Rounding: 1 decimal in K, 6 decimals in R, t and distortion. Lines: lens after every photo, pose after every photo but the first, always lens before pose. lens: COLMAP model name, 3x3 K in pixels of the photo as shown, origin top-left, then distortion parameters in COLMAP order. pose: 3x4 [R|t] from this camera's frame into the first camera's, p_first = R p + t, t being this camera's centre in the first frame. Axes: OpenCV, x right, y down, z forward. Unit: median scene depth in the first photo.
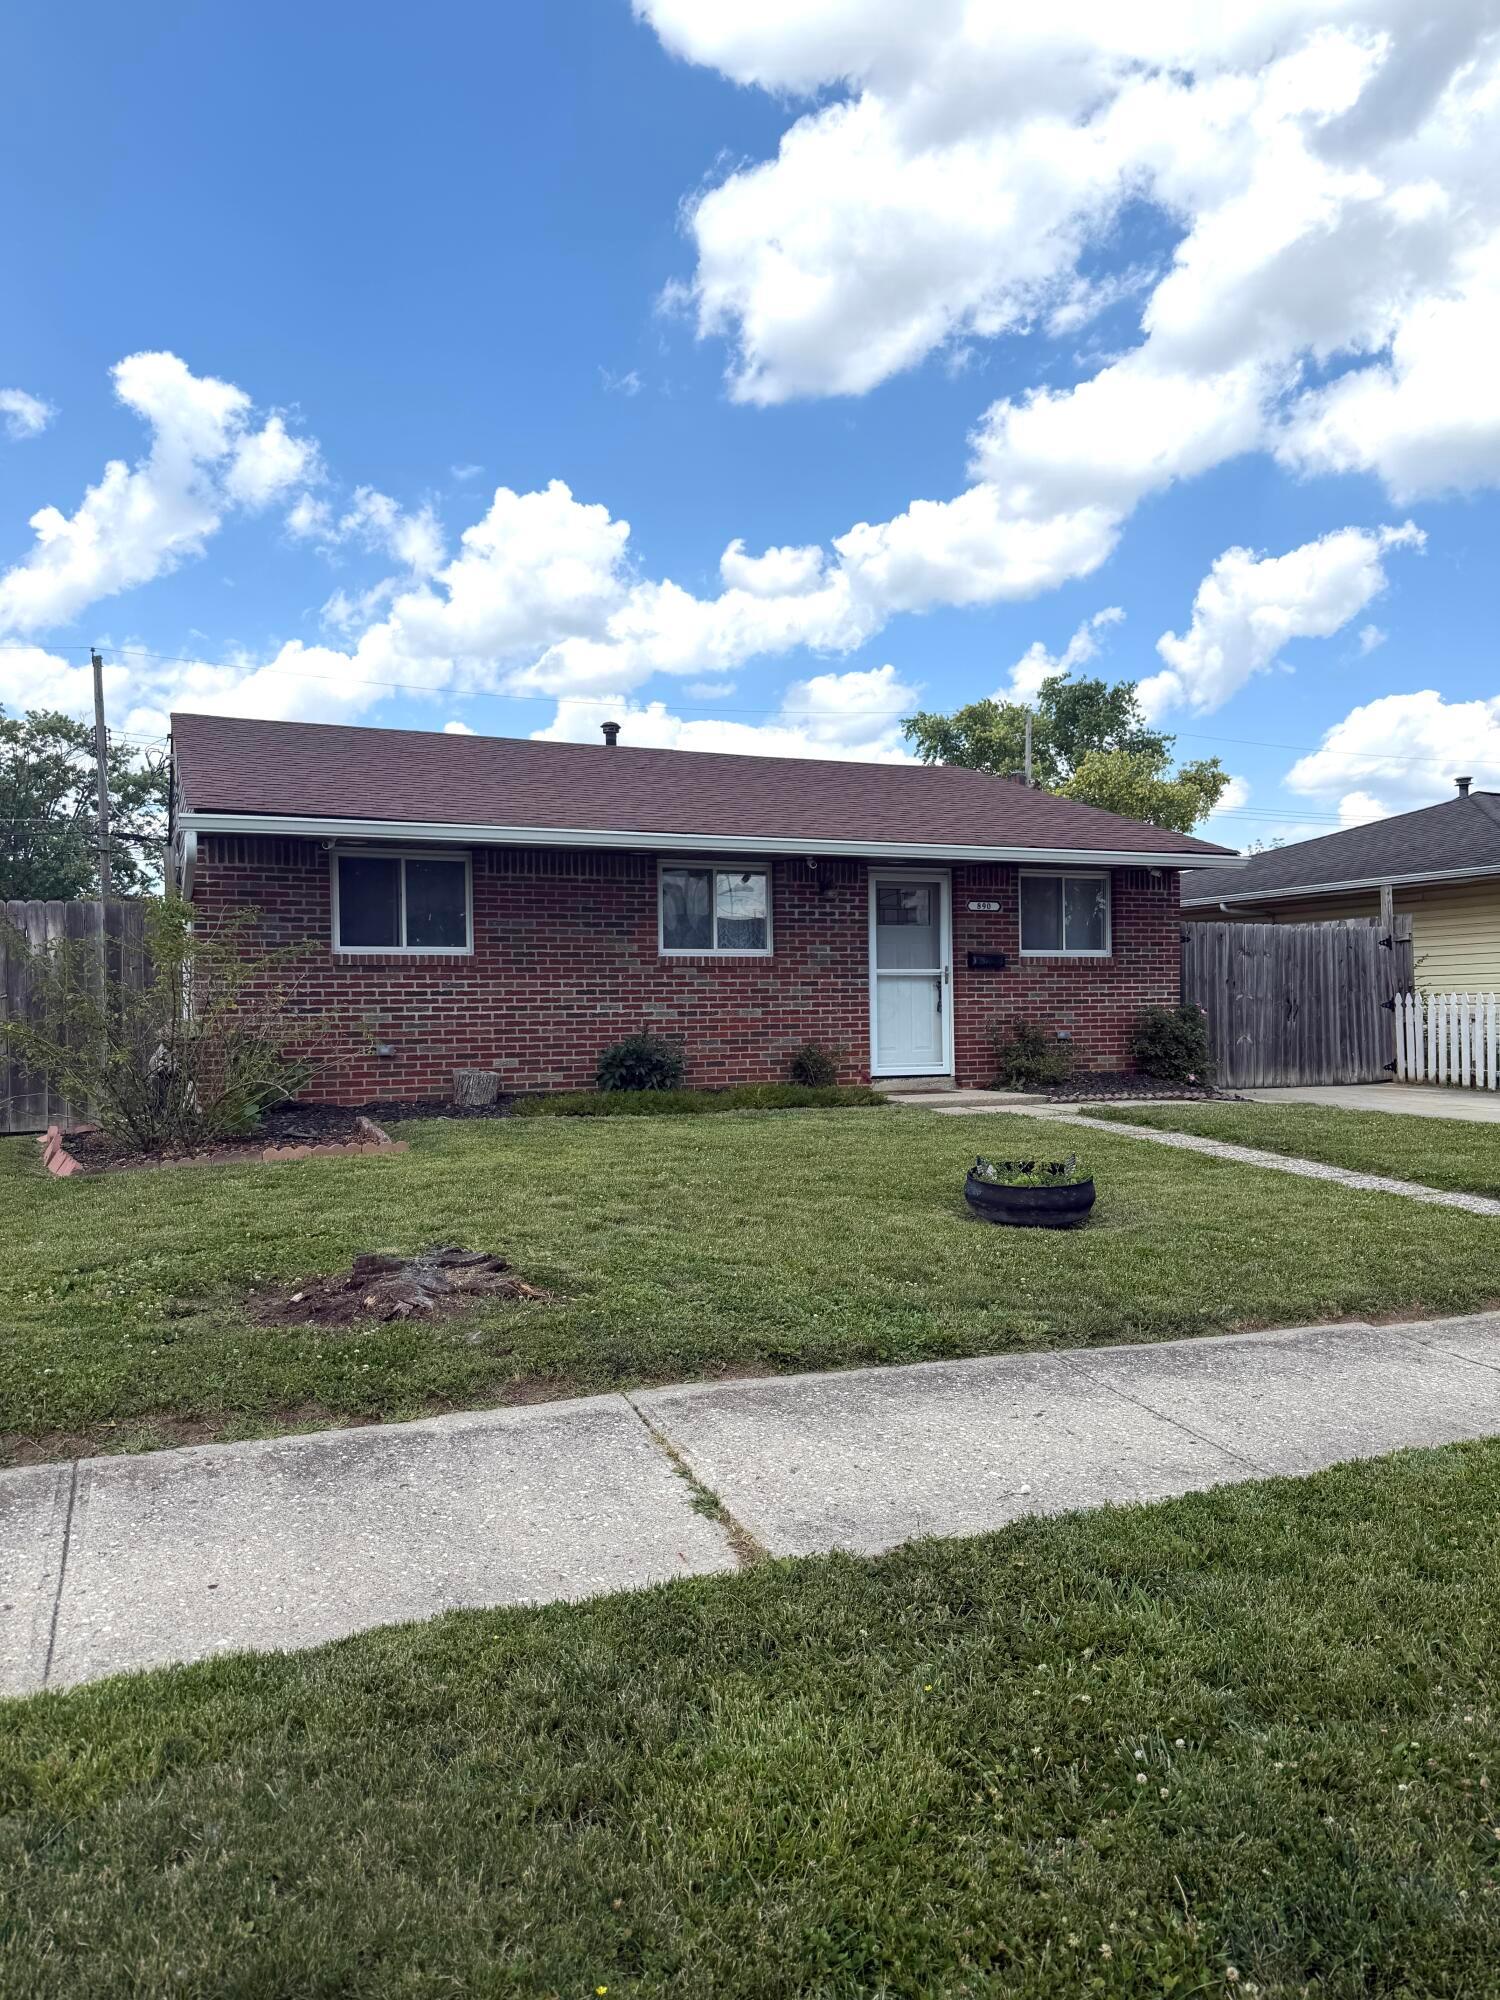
lens RADIAL K [[1395.4, 0, 749.0], [0, 1395.4, 999.4], [0, 0, 1]] dist [0.002462, 0.000069]
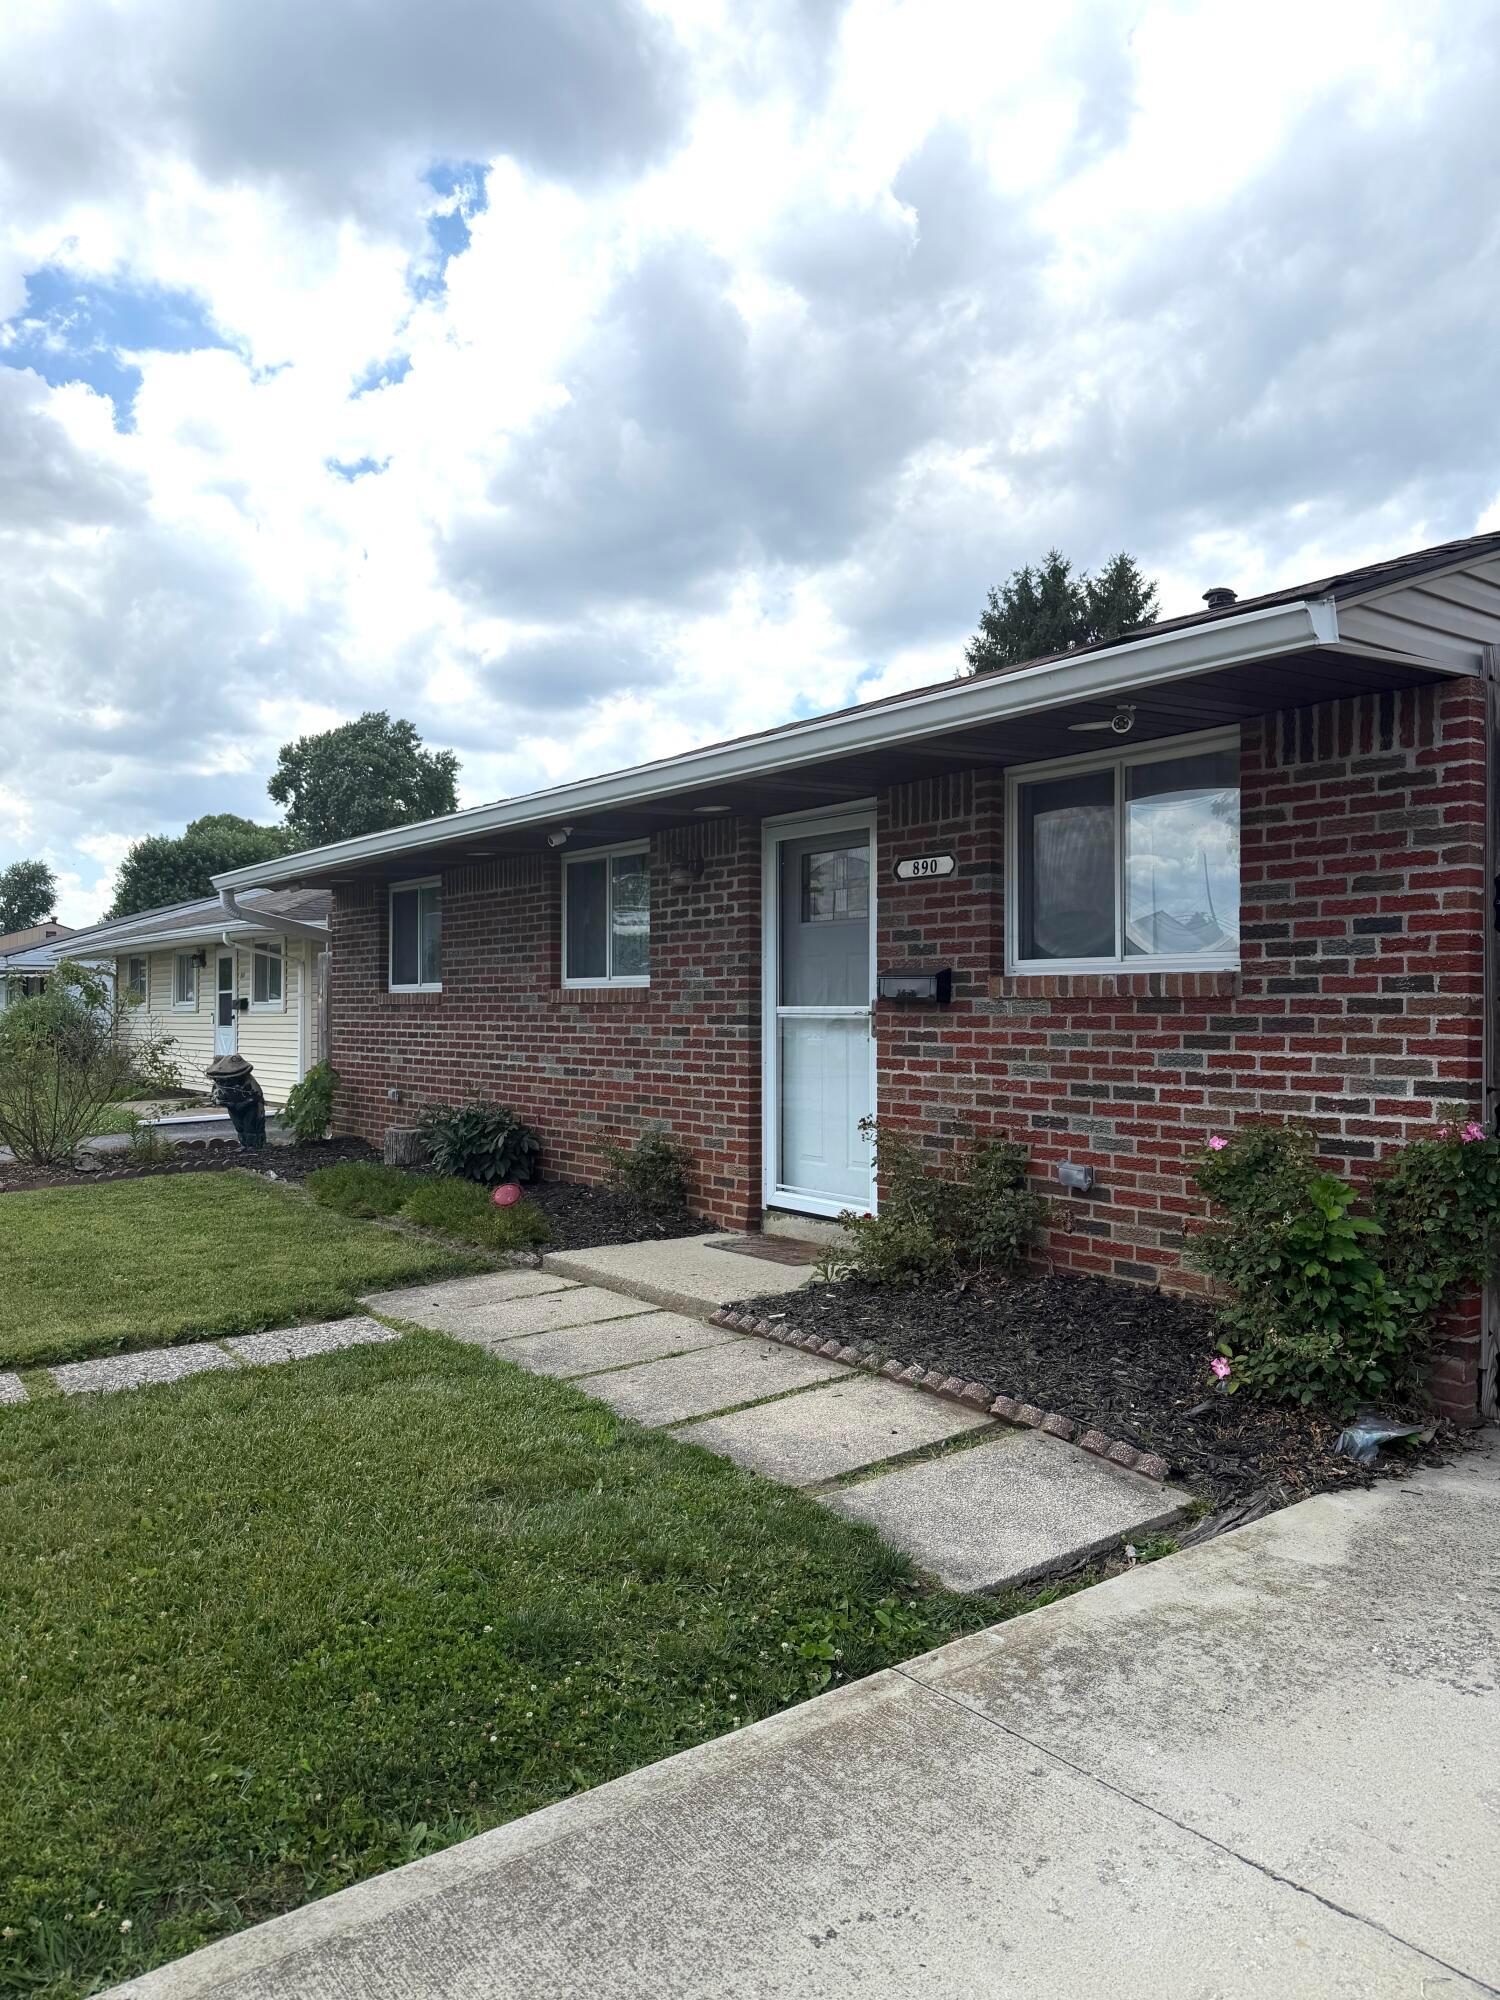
lens RADIAL K [[1395.4, 0, 750.3], [0, 1395.4, 1000.2], [0, 0, 1]] dist [0.002462, 0.000069]
pose [[0.238277, 0.004399, -0.971187, 0.609183], [0.002100, 0.999985, 0.005045, -0.026921], [0.971195, -0.003241, 0.238264, 0.861112]]
